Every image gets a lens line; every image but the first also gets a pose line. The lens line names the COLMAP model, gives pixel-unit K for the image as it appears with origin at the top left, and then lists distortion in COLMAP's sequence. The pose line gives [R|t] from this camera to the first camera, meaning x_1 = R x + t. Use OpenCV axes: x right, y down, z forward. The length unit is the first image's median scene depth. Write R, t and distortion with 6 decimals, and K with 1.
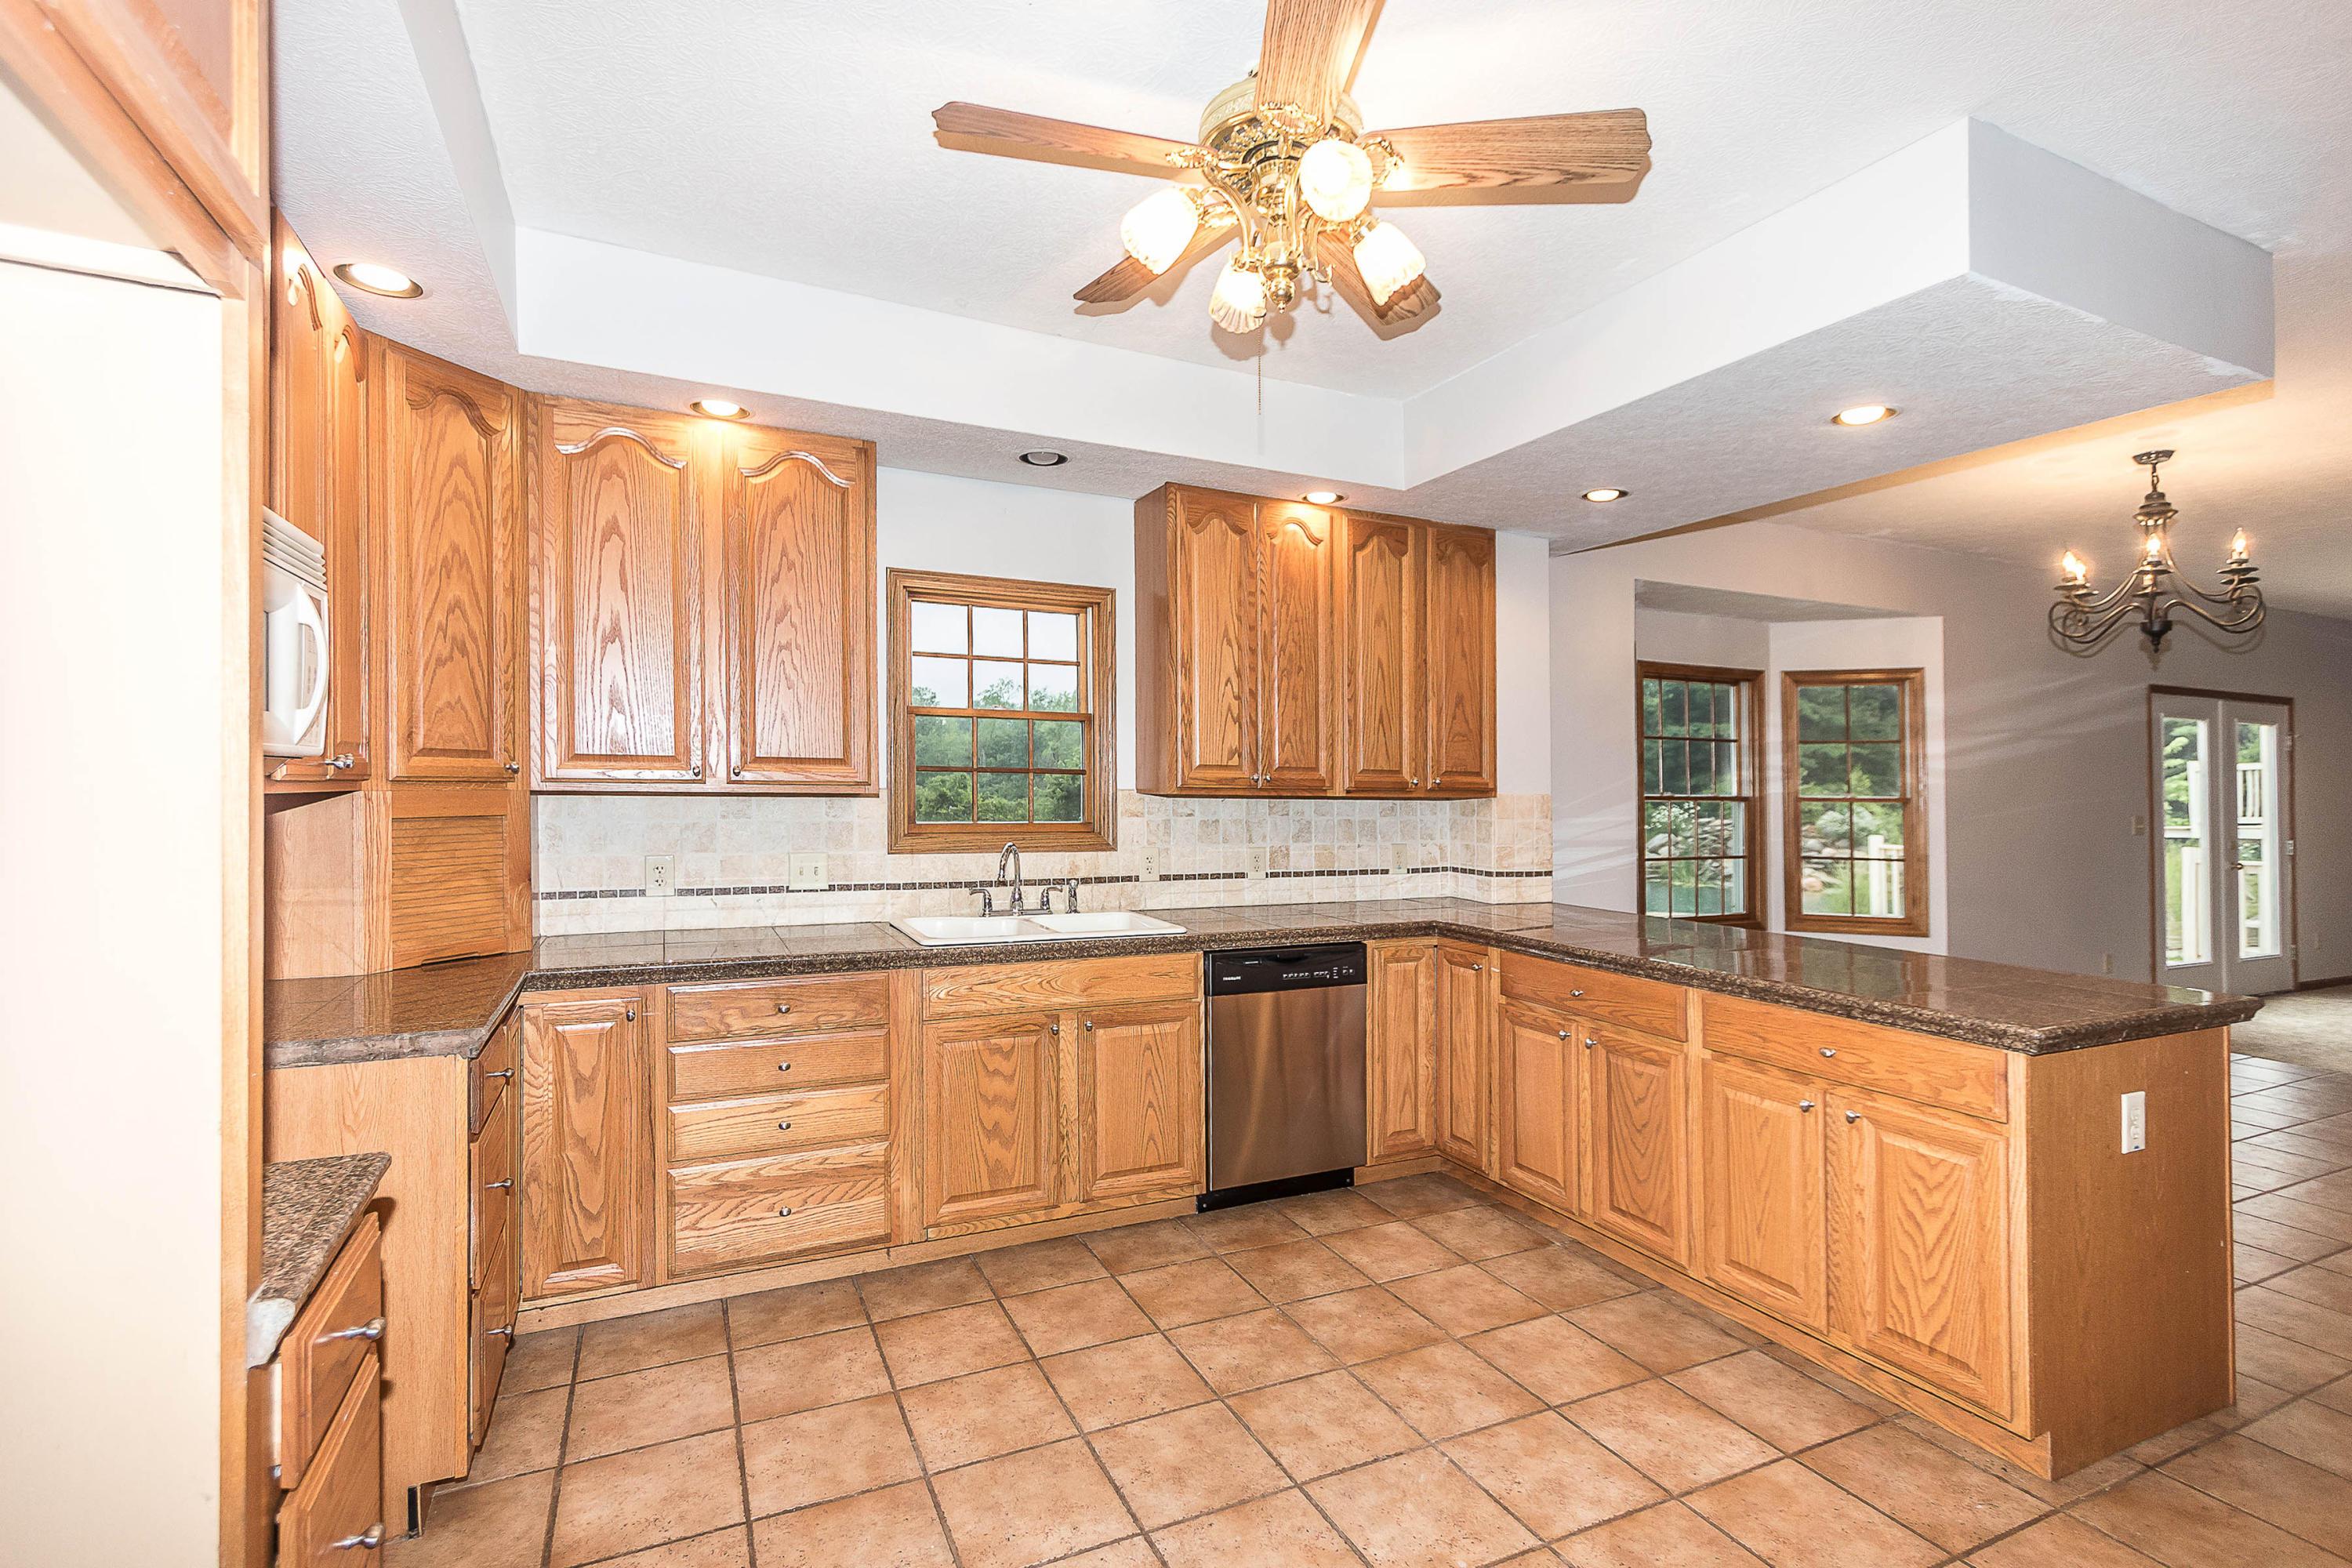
lens RADIAL K [[1051.7, 0, 1147.5], [0, 1051.7, 784.4], [0, 0, 1]] dist [0.001005, 0.000031]
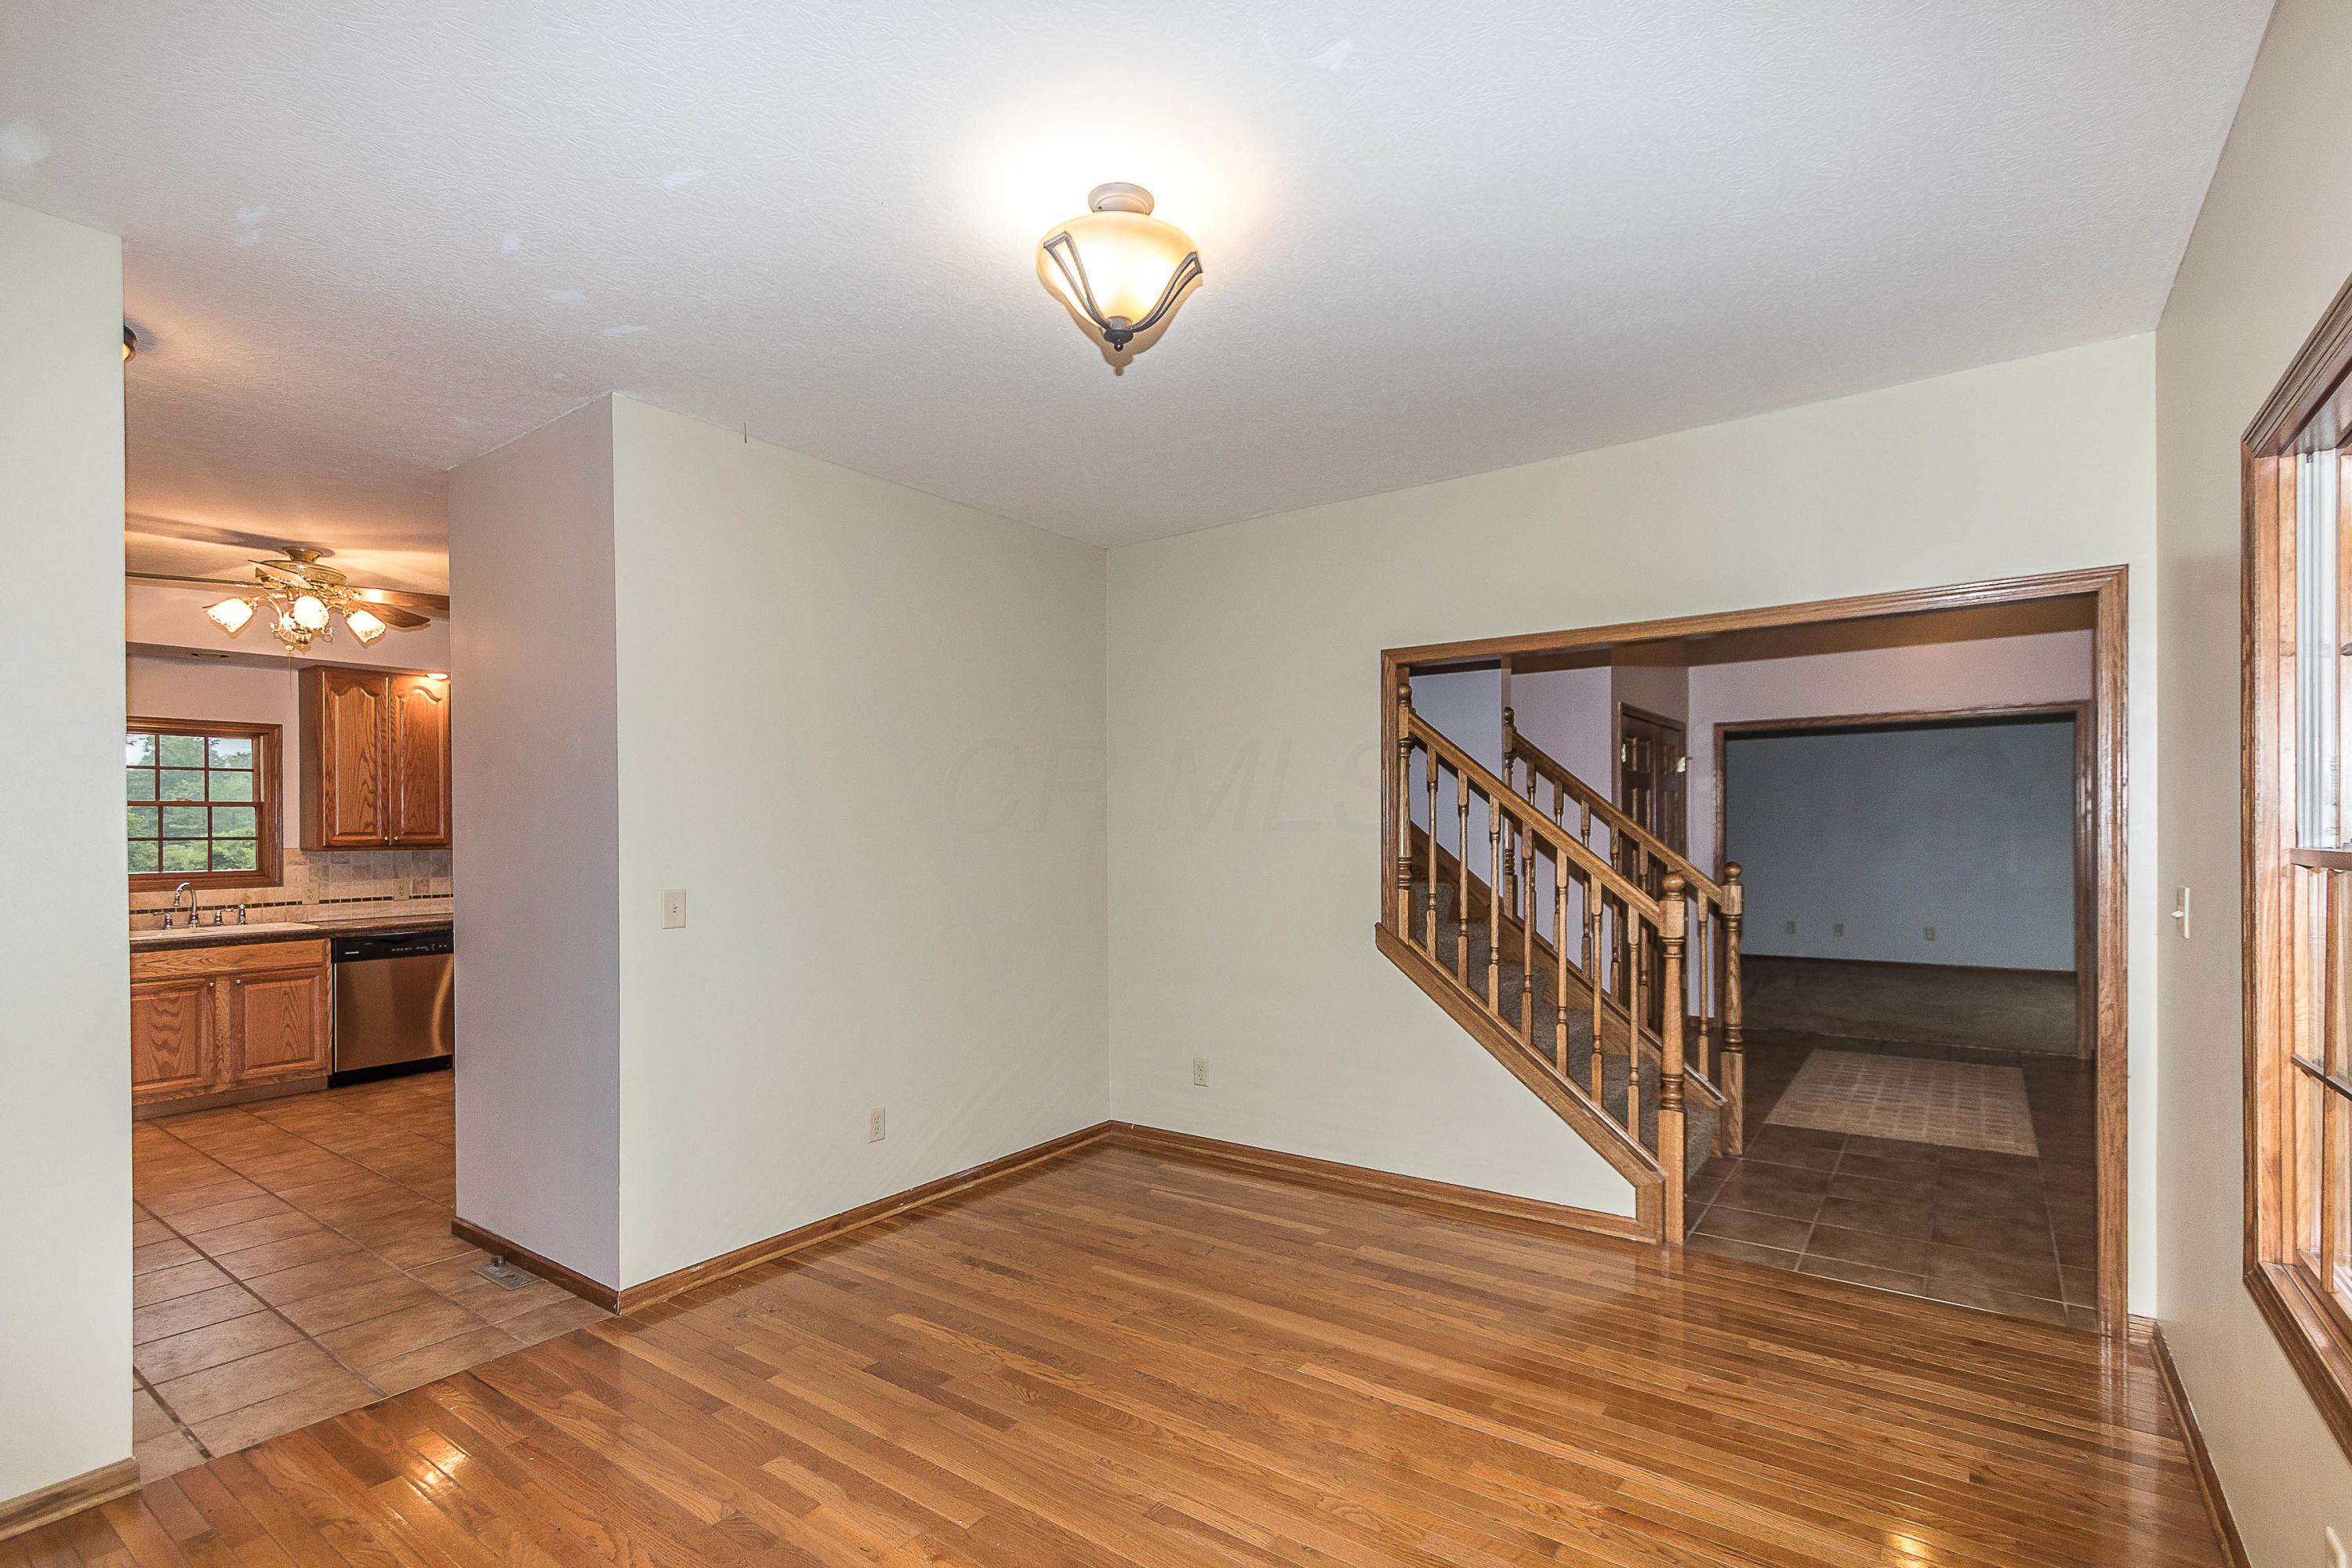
lens RADIAL K [[1081.4, 0, 1186.9], [0, 1081.4, 799.2], [0, 0, 1]] dist [0.001031, 0.008858]
pose [[0.865952, -0.008687, 0.500052, 0.409198], [0.019311, 0.999684, -0.016075, -0.020890], [-0.499755, 0.023576, 0.865846, -1.383643]]
